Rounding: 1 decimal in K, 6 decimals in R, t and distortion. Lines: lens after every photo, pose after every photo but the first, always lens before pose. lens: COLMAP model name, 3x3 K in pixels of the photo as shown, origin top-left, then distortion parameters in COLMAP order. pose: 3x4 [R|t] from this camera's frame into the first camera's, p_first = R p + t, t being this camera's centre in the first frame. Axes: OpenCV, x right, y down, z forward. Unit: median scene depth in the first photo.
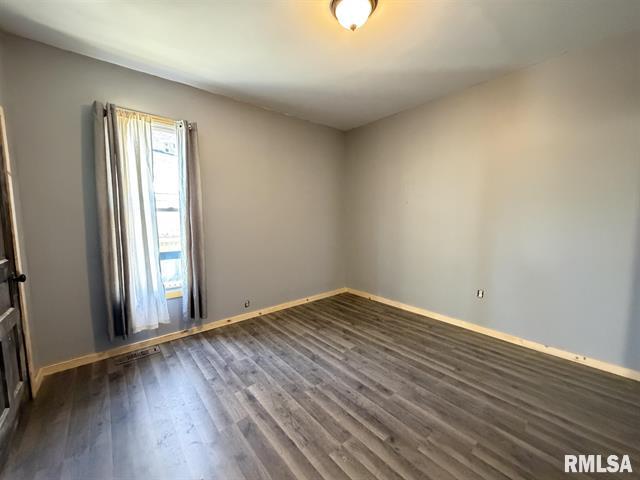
lens RADIAL K [[254.3, 0, 318.1], [0, 254.3, 237.6], [0, 0, 1]] dist [-0.001552, 0.000338]
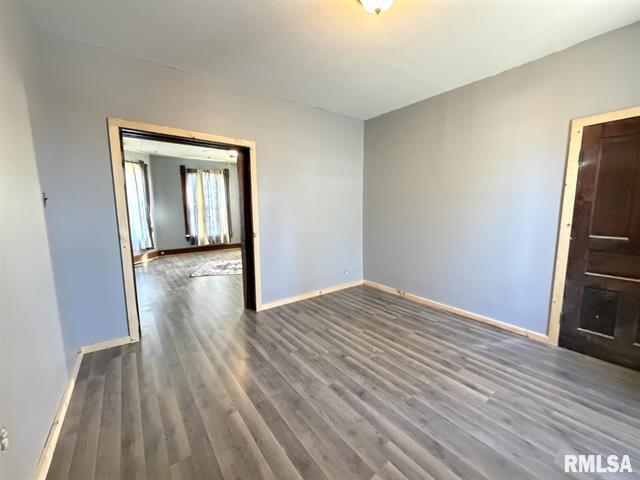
lens RADIAL K [[254.3, 0, 316.1], [0, 254.3, 241.7], [0, 0, 1]] dist [-0.001552, 0.000338]
pose [[-0.997800, 0.008556, 0.065743, 0.213543], [0.022823, 0.975355, 0.219458, -0.126586], [-0.062245, 0.220475, -0.973404, 1.435568]]
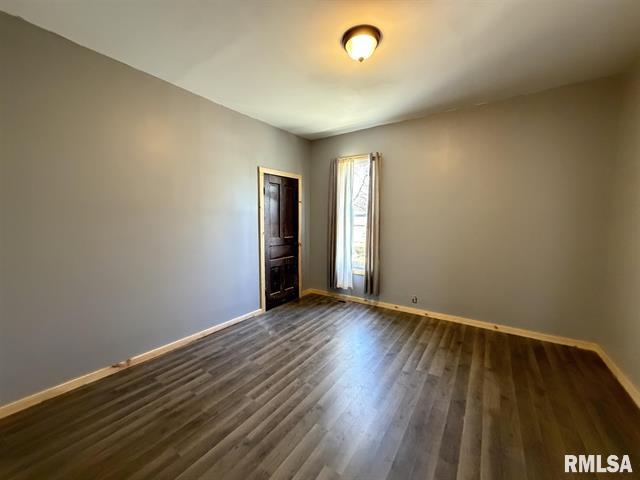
lens RADIAL K [[254.3, 0, 321.2], [0, 254.3, 240.4], [0, 0, 1]] dist [-0.001552, 0.000338]
pose [[0.276600, 0.090462, -0.956718, 0.847221], [-0.086319, 0.993874, 0.069019, -0.049628], [0.957100, 0.063493, 0.282714, 0.377348]]
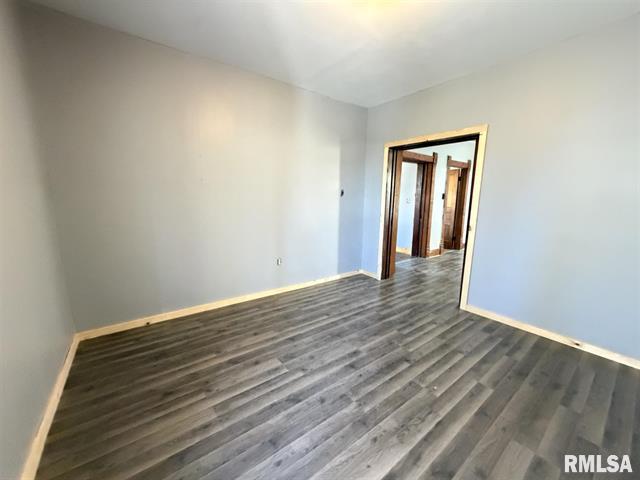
lens RADIAL K [[254.3, 0, 321.5], [0, 254.3, 238.6], [0, 0, 1]] dist [-0.001552, 0.000338]
pose [[0.049404, -0.152246, 0.987107, -0.616076], [0.070475, 0.986382, 0.148607, -0.063147], [-0.996289, 0.062225, 0.059461, 0.826983]]
